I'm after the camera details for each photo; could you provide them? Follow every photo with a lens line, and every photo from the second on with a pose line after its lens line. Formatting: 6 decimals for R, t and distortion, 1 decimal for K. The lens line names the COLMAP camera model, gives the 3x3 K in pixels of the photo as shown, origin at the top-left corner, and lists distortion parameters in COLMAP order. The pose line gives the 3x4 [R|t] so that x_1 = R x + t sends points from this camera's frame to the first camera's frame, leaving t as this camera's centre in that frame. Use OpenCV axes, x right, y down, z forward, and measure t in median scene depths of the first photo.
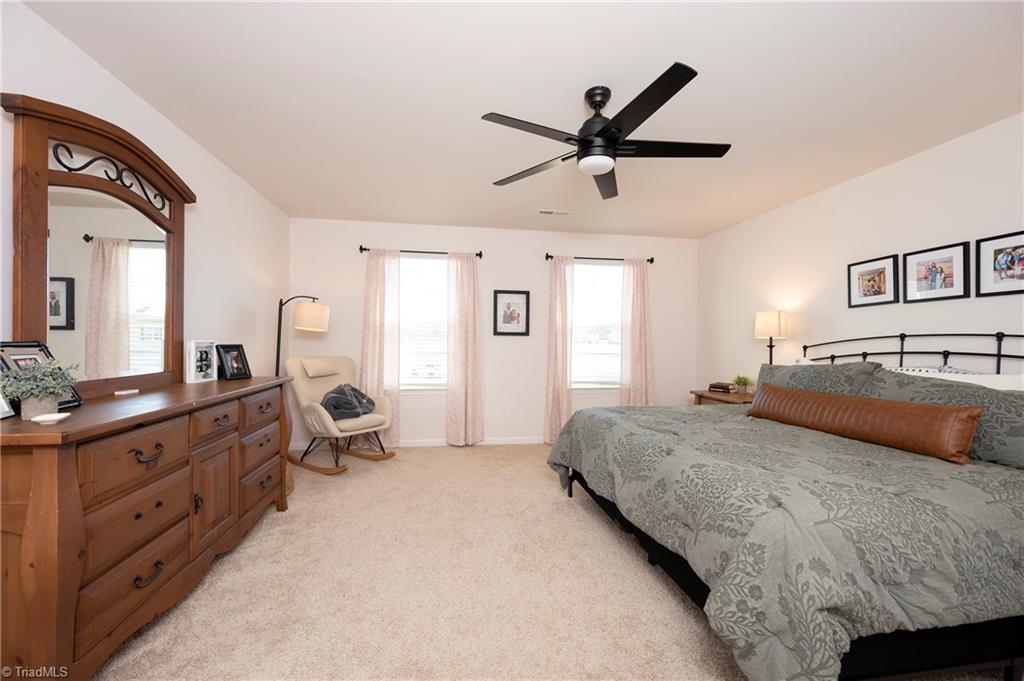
lens RADIAL K [[403.3, 0, 510.3], [0, 403.3, 340.7], [0, 0, 1]] dist [0.002053, -0.000867]
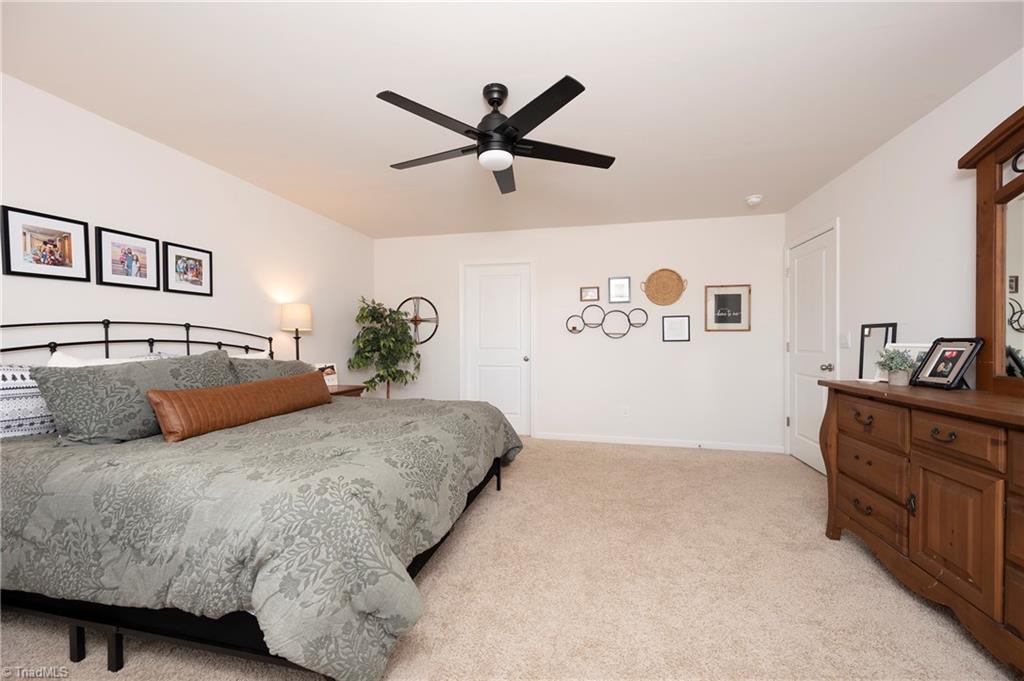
lens RADIAL K [[403.3, 0, 507.6], [0, 403.3, 342.3], [0, 0, 1]] dist [0.002053, -0.000867]
pose [[-0.925913, -0.026024, 0.376840, -0.175711], [-0.023298, 0.999659, 0.011791, 0.000768], [-0.377018, 0.002138, -0.926203, 1.603973]]
